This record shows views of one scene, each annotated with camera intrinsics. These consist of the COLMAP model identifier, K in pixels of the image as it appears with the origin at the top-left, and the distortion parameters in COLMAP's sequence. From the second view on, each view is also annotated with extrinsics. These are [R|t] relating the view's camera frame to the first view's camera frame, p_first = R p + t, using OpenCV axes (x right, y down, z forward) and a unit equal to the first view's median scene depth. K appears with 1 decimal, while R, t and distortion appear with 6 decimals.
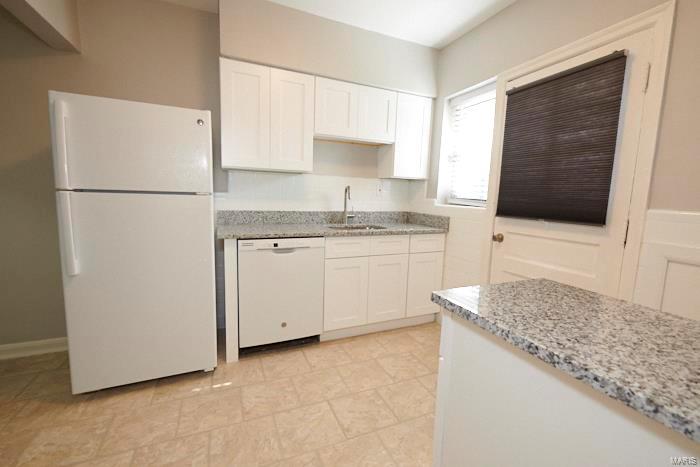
lens RADIAL K [[302.7, 0, 356.9], [0, 302.7, 232.5], [0, 0, 1]] dist [0.002776, -0.000018]
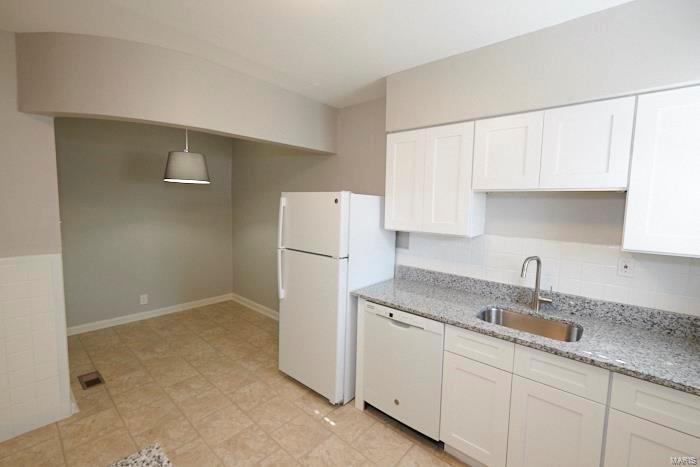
lens RADIAL K [[302.7, 0, 356.9], [0, 302.7, 232.5], [0, 0, 1]] dist [0.002776, -0.000018]
pose [[0.426977, 0.061672, -0.902157, 0.497701], [-0.126631, 0.991919, 0.007876, -0.196064], [0.895352, 0.110878, 0.431336, 0.421255]]
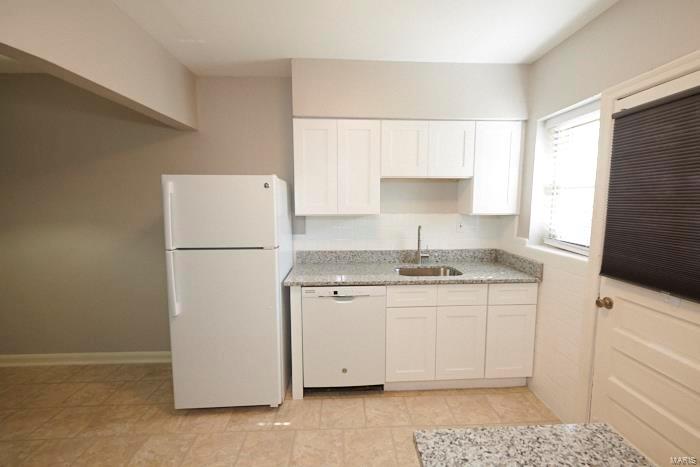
lens RADIAL K [[302.7, 0, 356.9], [0, 302.7, 232.5], [0, 0, 1]] dist [0.002776, -0.000018]
pose [[0.931853, 0.004939, -0.362803, 0.157324], [-0.014752, 0.999596, -0.024281, -0.127932], [0.362536, 0.027978, 0.931550, 0.059009]]
